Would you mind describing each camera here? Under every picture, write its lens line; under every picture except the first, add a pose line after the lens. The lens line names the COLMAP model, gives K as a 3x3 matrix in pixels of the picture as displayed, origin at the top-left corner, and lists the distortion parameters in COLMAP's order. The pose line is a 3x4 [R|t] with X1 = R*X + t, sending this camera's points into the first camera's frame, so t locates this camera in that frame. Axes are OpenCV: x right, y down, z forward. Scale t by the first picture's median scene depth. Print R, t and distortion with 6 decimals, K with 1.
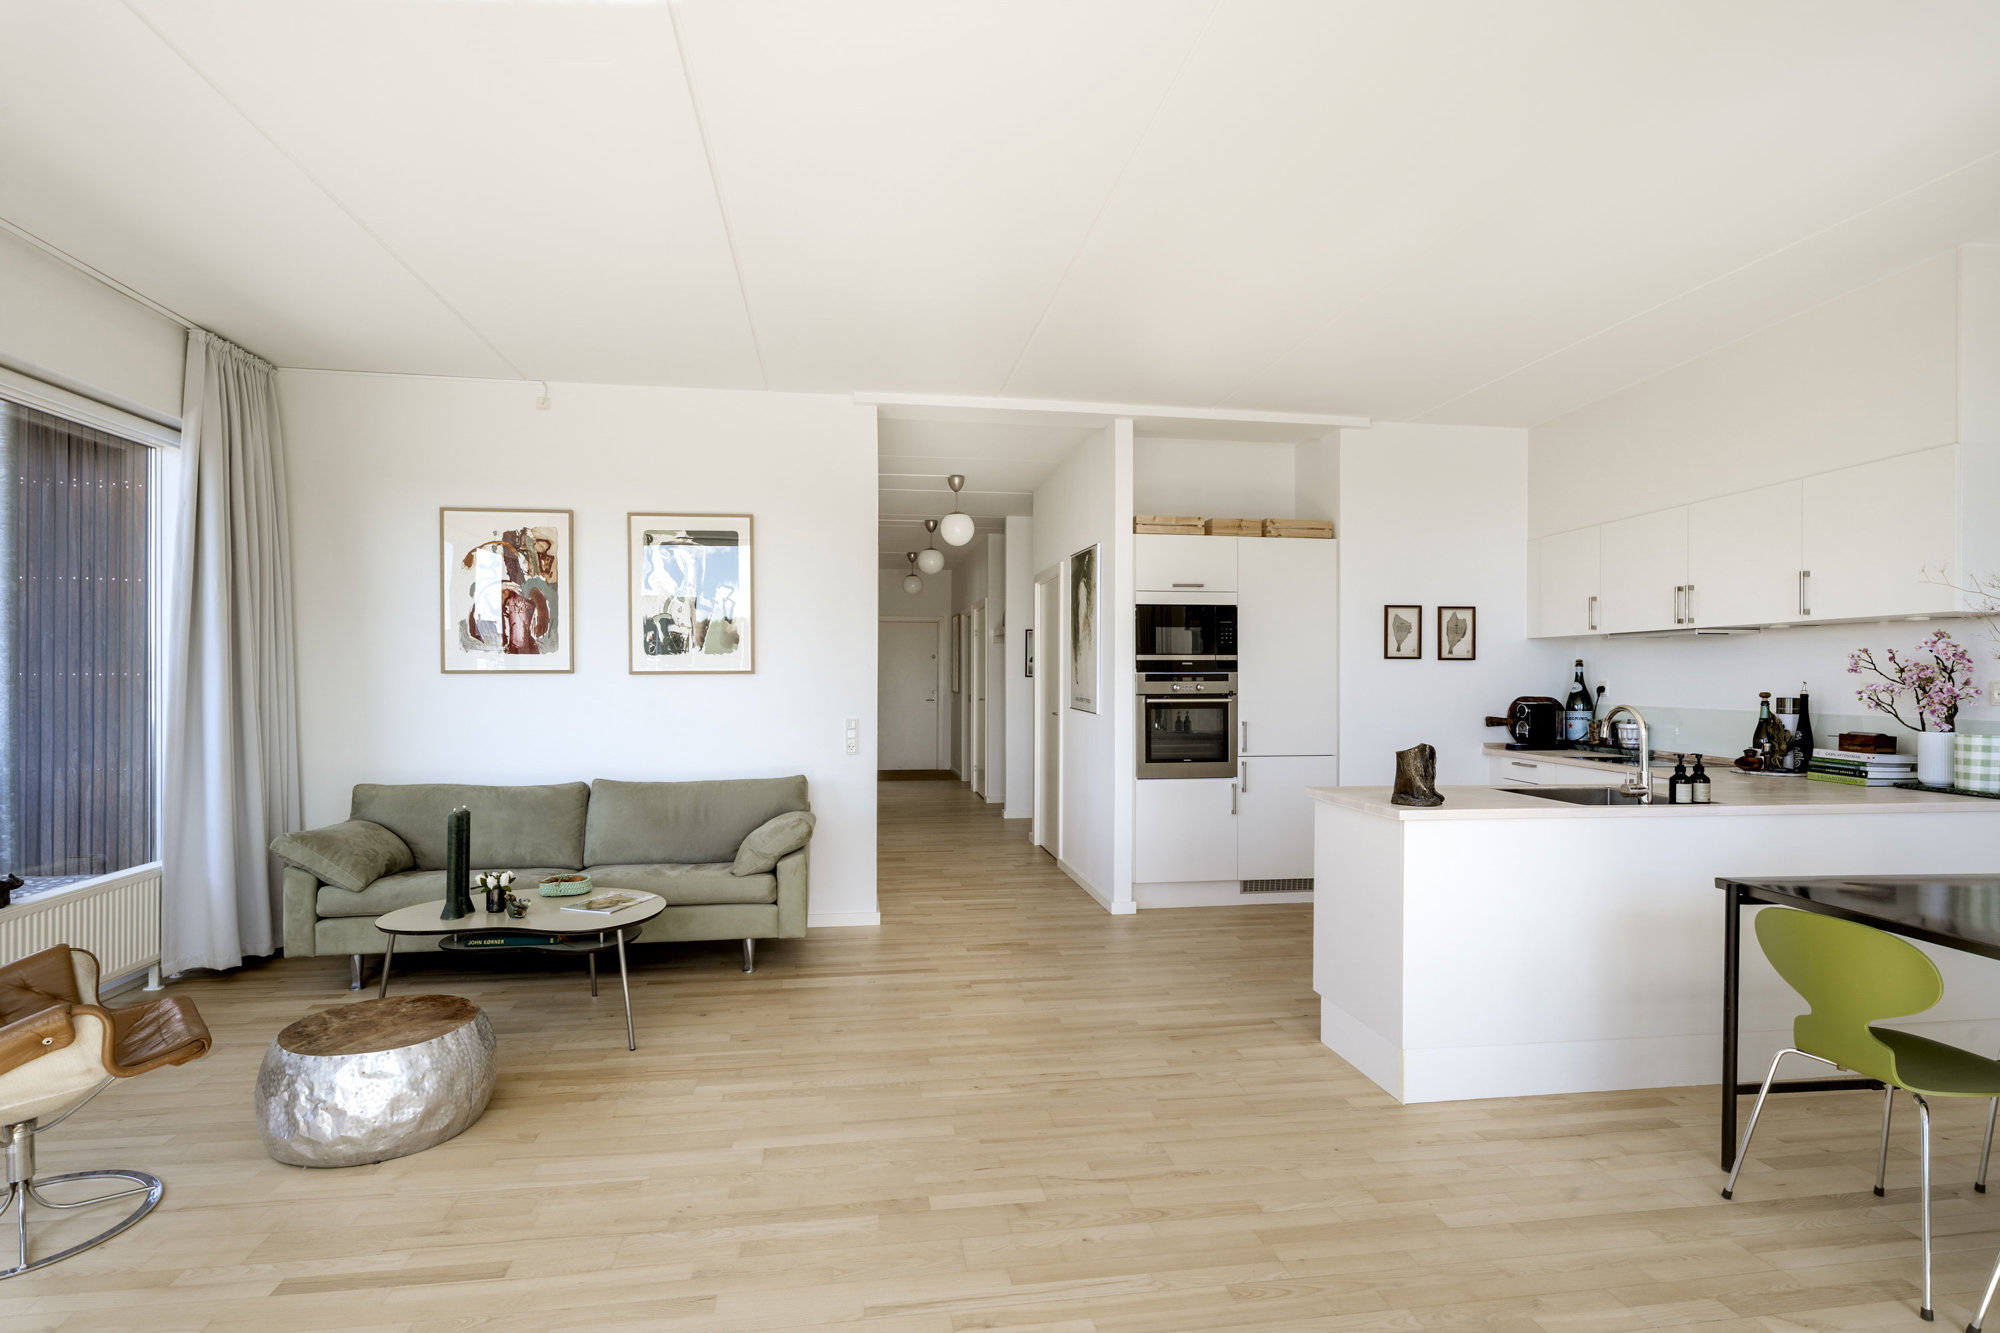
lens RADIAL K [[994.4, 0, 994.0], [0, 994.4, 668.9], [0, 0, 1]] dist [0.004726, 0.000823]
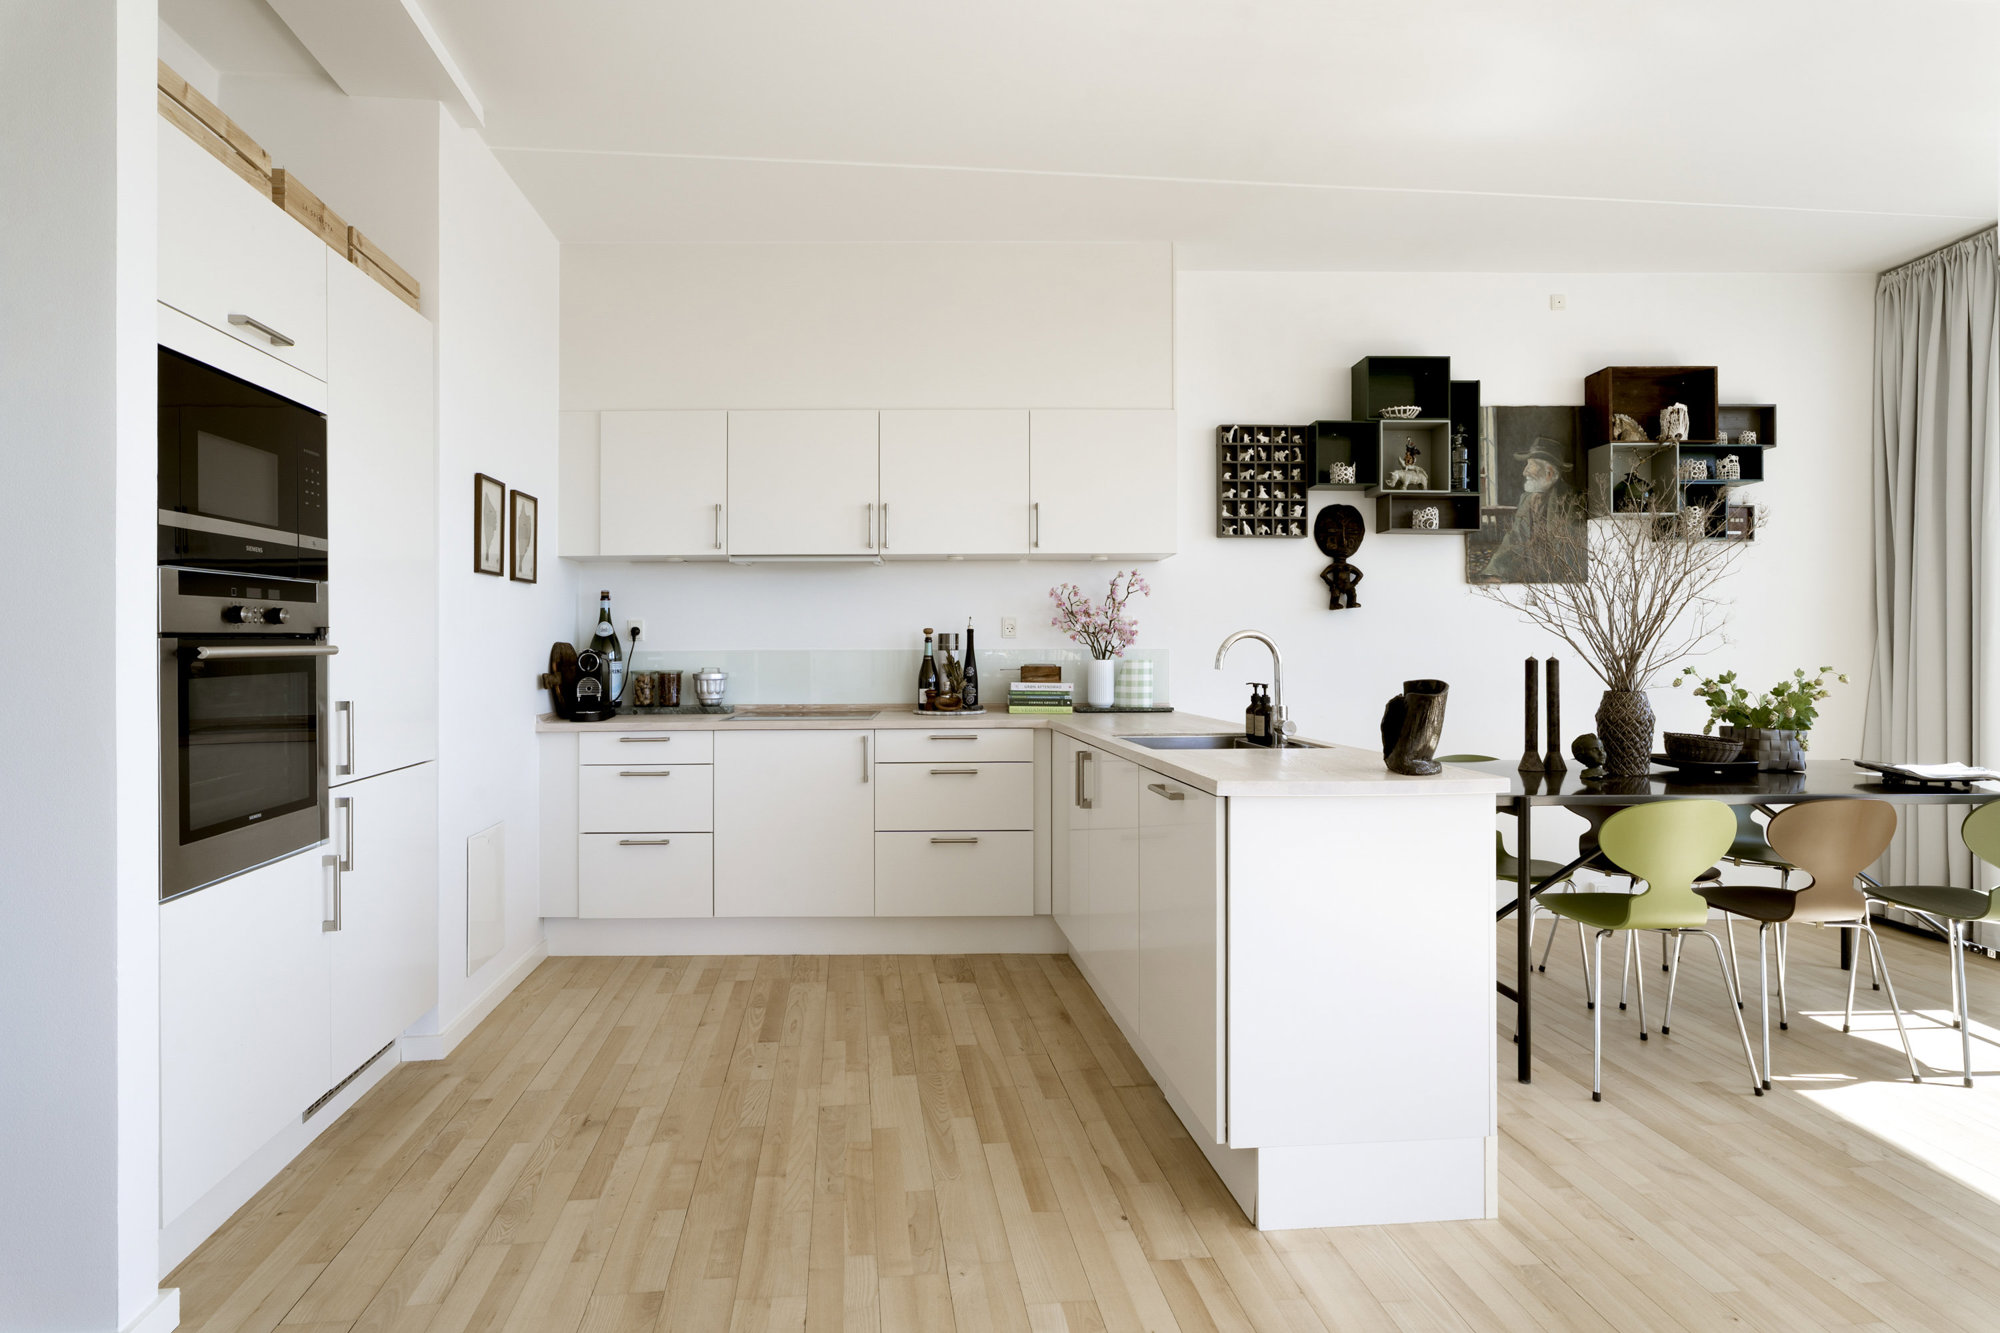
lens RADIAL K [[1049.6, 0, 1004.5], [0, 1049.6, 623.9], [0, 0, 1]] dist [-0.009728, -0.005724]
pose [[0.060560, 0.013513, 0.998073, -0.171948], [-0.001817, 0.999908, -0.013428, 0.026523], [-0.998163, -0.001000, 0.060579, 0.710135]]
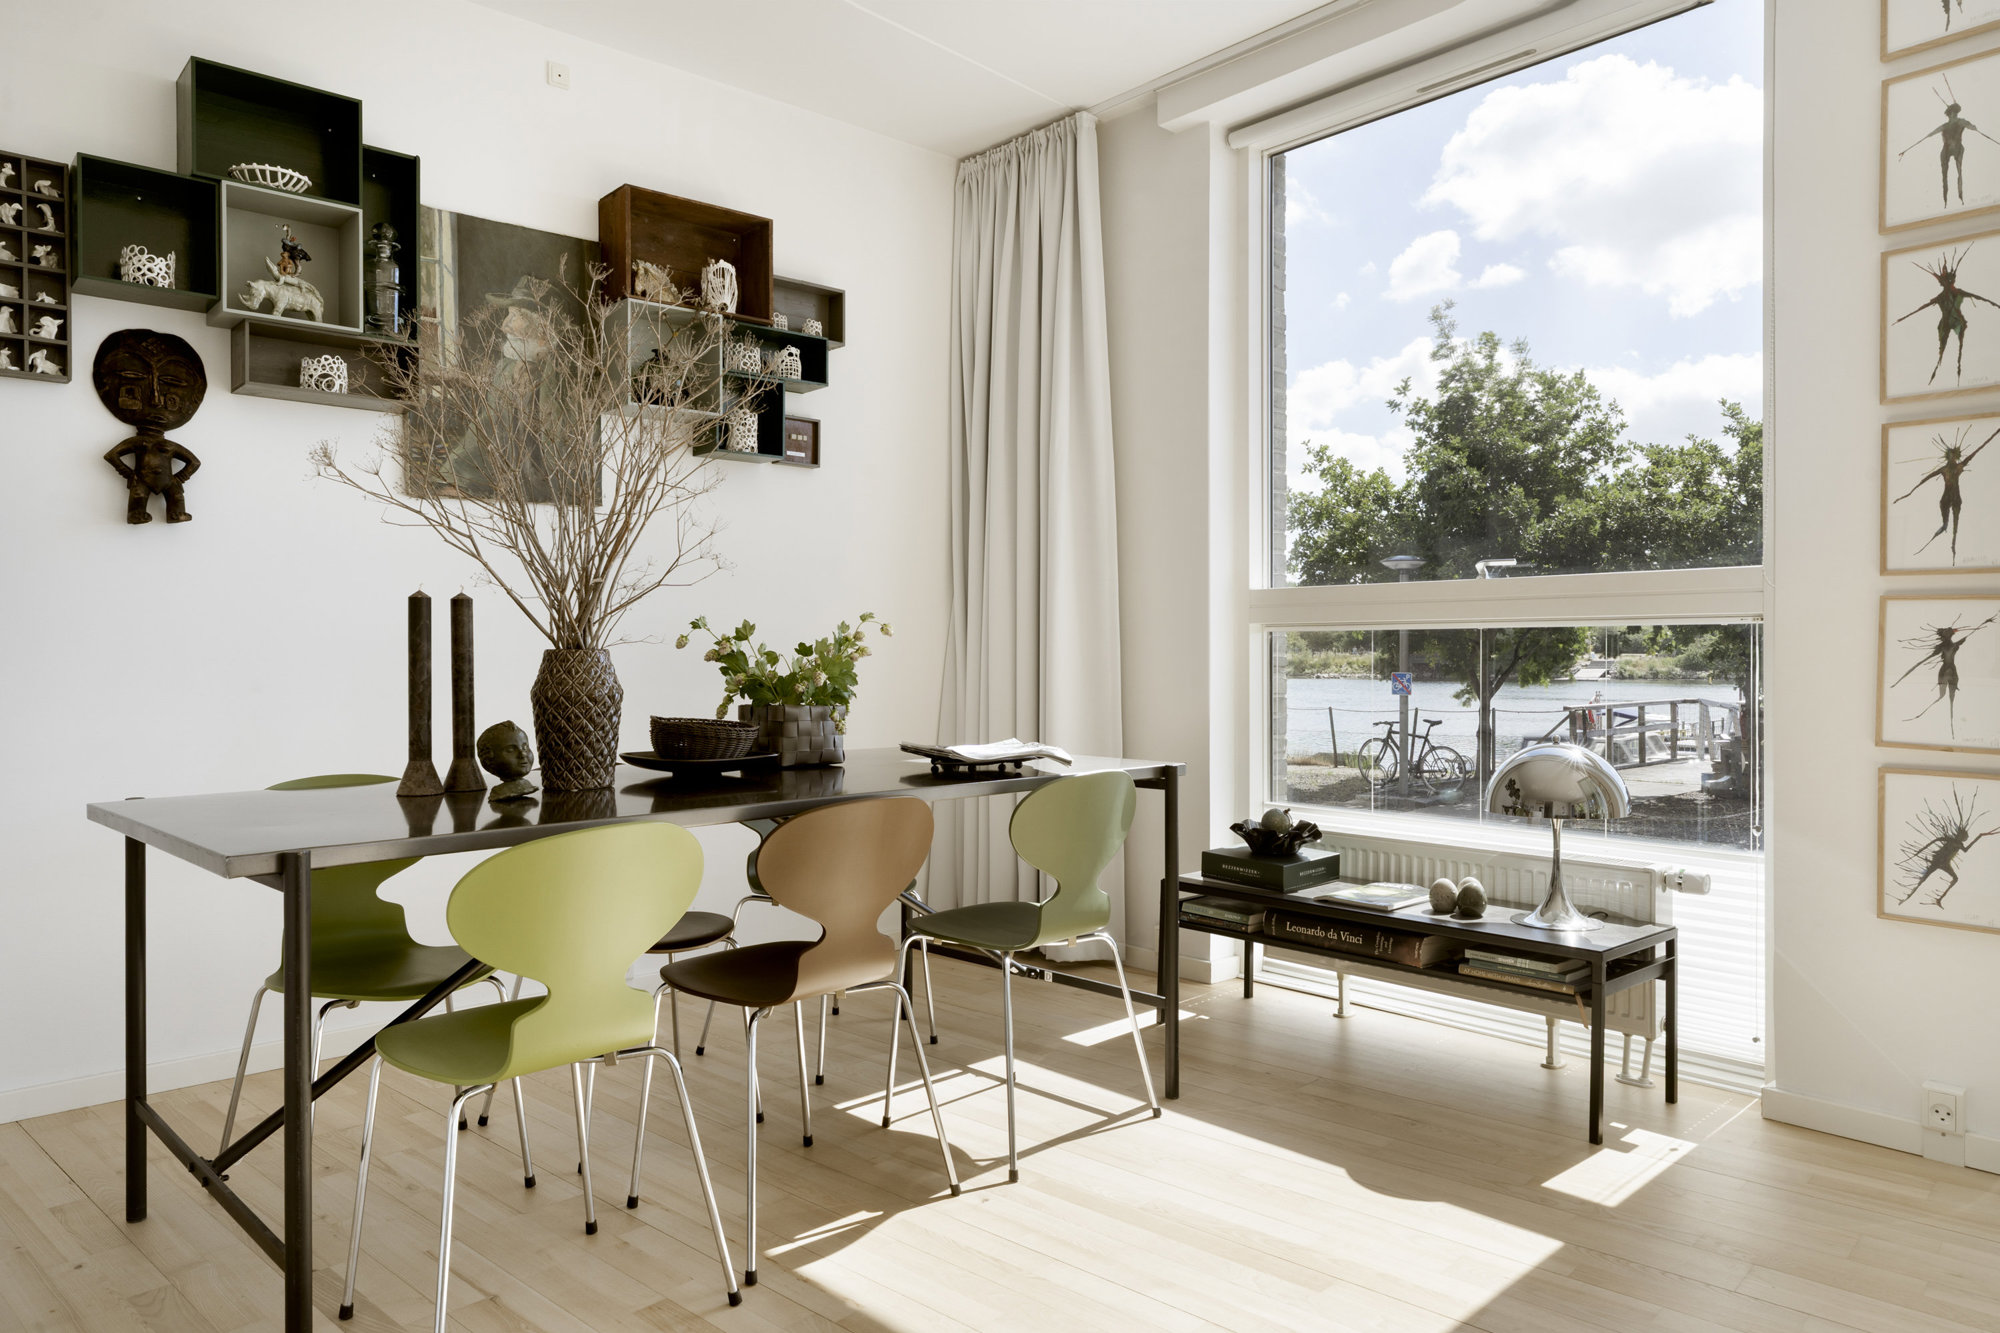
lens RADIAL K [[1271.0, 0, 997.8], [0, 1271.0, 658.7], [0, 0, 1]] dist [-0.004325, 0.003247]
pose [[-0.596030, -0.008991, 0.802912, -0.000250], [0.004305, 0.999887, 0.014392, 0.052166], [-0.802950, 0.012034, -0.595924, 0.546599]]
